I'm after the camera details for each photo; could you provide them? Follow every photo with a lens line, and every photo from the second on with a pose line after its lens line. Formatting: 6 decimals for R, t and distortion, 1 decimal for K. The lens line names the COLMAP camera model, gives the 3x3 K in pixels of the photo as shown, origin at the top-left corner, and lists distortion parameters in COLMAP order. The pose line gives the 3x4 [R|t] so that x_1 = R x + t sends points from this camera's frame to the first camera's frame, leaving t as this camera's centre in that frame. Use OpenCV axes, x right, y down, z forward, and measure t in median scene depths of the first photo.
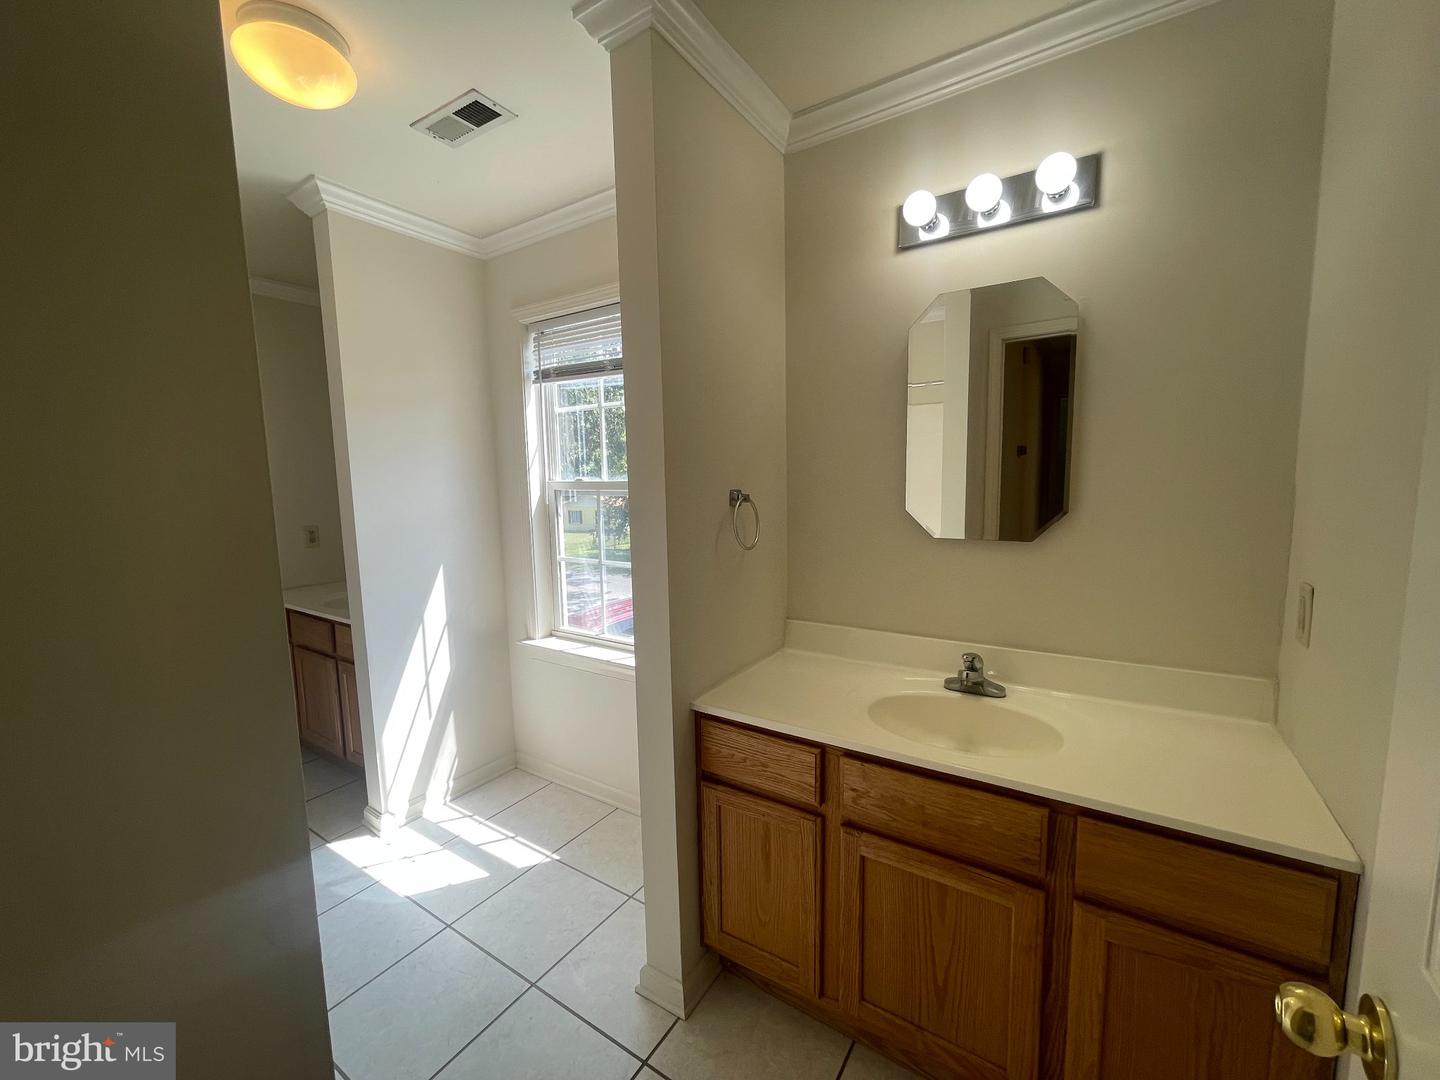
lens RADIAL K [[584.1, 0, 720.0], [0, 584.1, 540.0], [0, 0, 1]] dist [0.000210, 0.000102]
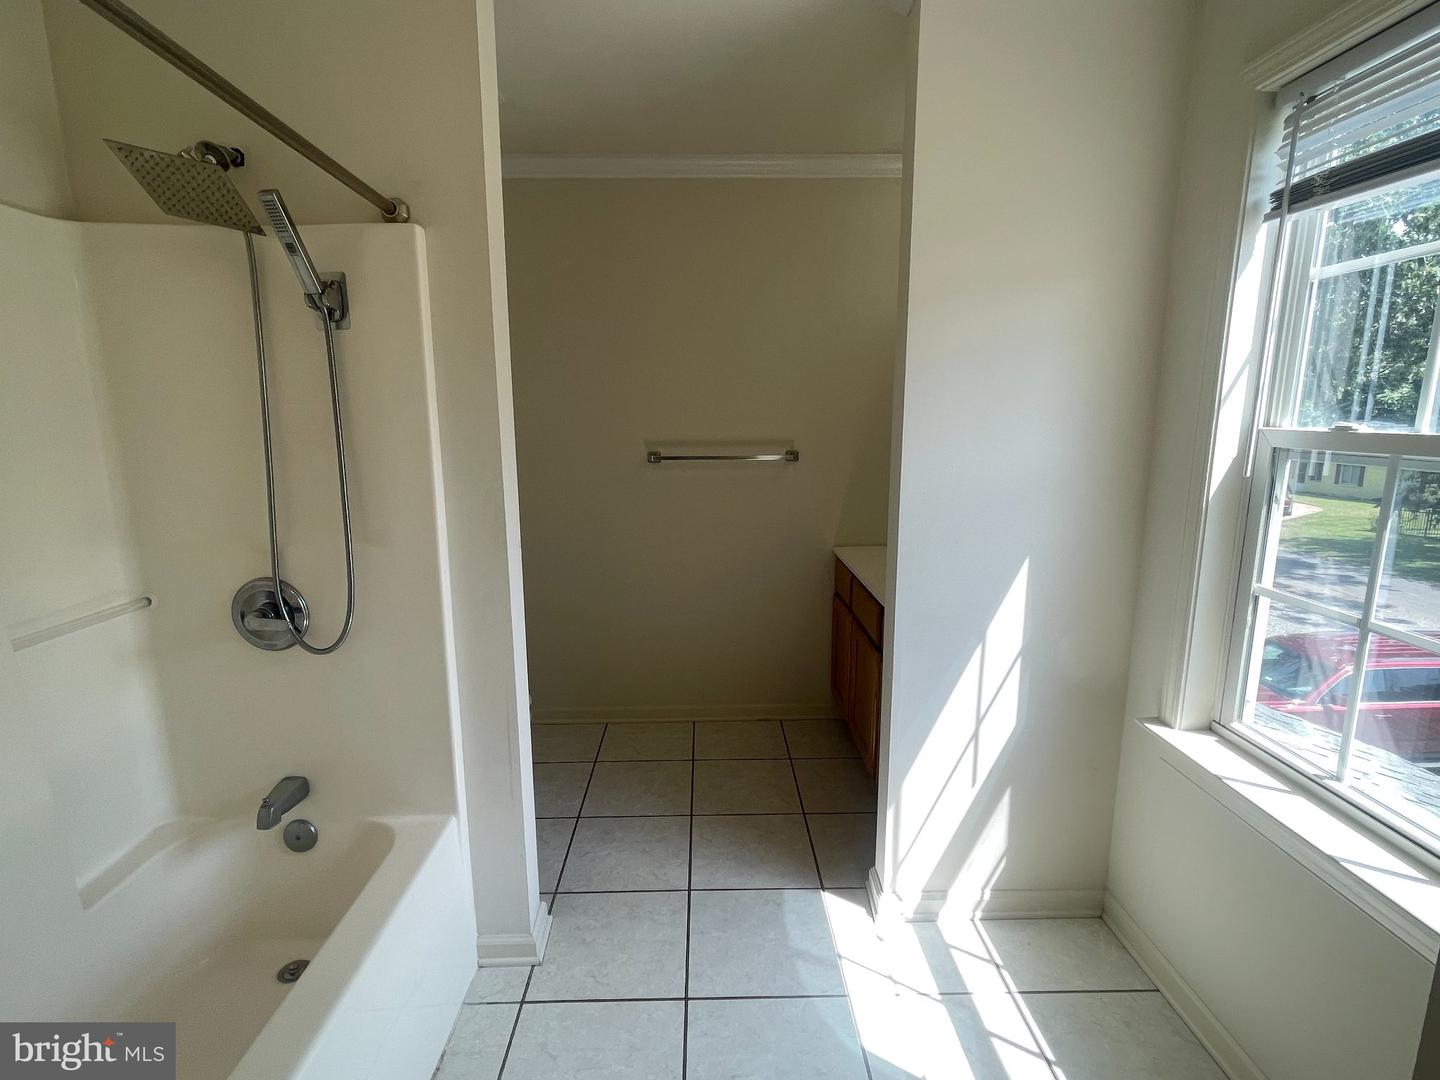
lens RADIAL K [[708.8, 0, 720.0], [0, 708.8, 540.0], [0, 0, 1]] dist [0.002340, 0.000921]
pose [[0.564713, 0.168265, -0.807952, -0.059257], [-0.102902, 0.985711, 0.133362, -0.043272], [0.818847, 0.007829, 0.573958, 0.306421]]
